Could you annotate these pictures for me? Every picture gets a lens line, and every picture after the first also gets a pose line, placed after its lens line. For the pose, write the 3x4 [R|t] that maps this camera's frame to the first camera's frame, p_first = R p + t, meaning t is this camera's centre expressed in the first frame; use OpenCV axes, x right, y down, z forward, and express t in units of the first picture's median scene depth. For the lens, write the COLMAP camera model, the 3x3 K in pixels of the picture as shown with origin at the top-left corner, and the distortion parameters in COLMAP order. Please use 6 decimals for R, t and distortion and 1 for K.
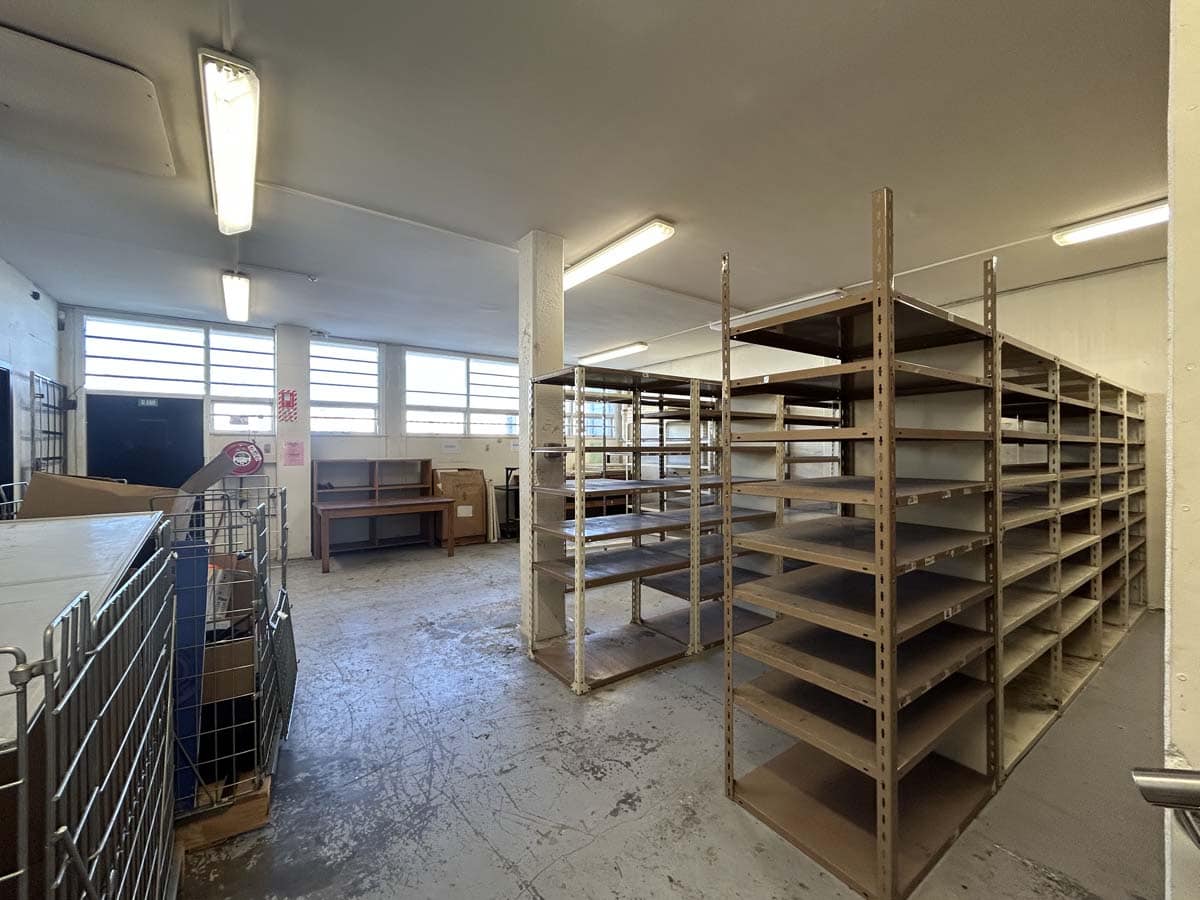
lens RADIAL K [[488.2, 0, 601.1], [0, 488.2, 444.6], [0, 0, 1]] dist [-0.001234, -0.000084]
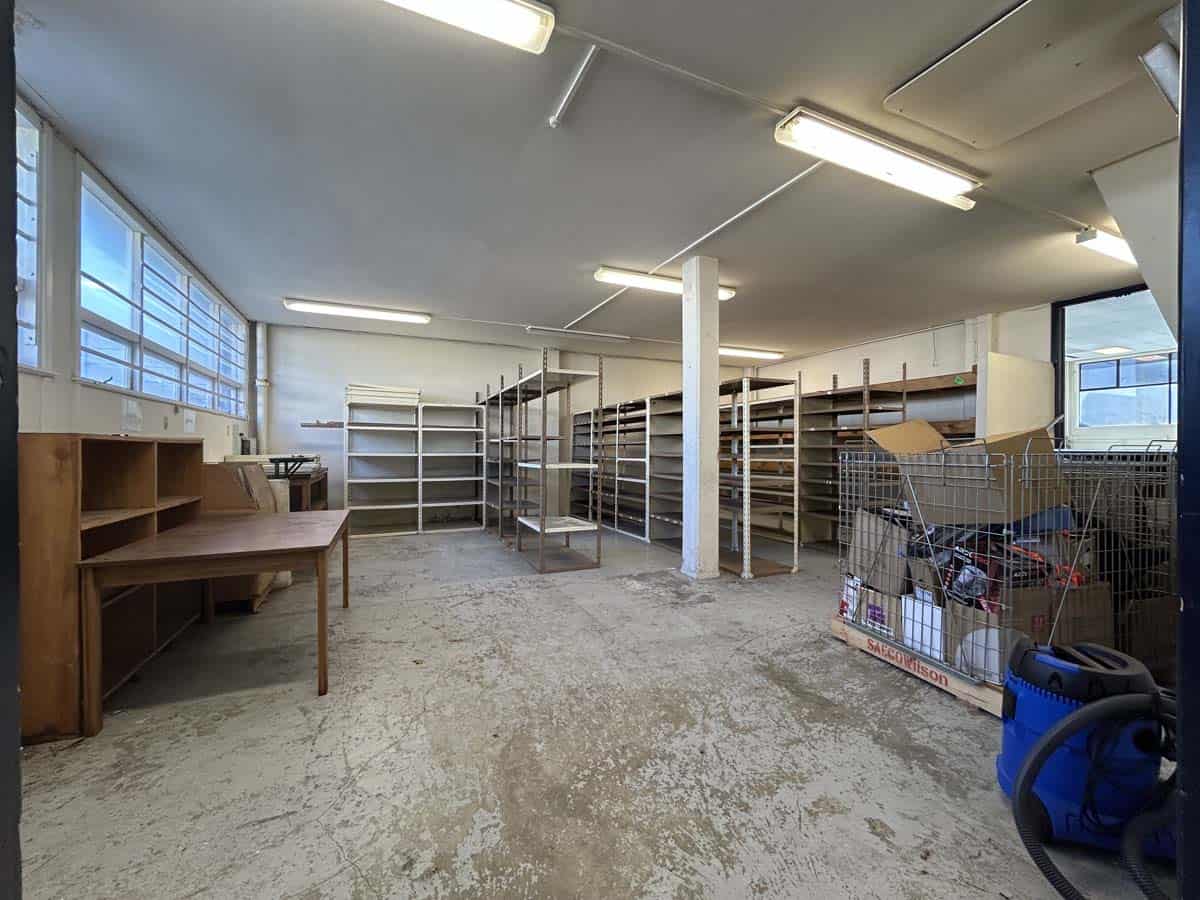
lens RADIAL K [[488.2, 0, 600.7], [0, 488.2, 452.9], [0, 0, 1]] dist [-0.001234, -0.000084]
pose [[0.204038, 0.004967, 0.978950, -1.276426], [0.006482, 0.999958, -0.006424, 0.086317], [-0.978941, 0.007656, 0.203998, 0.939559]]
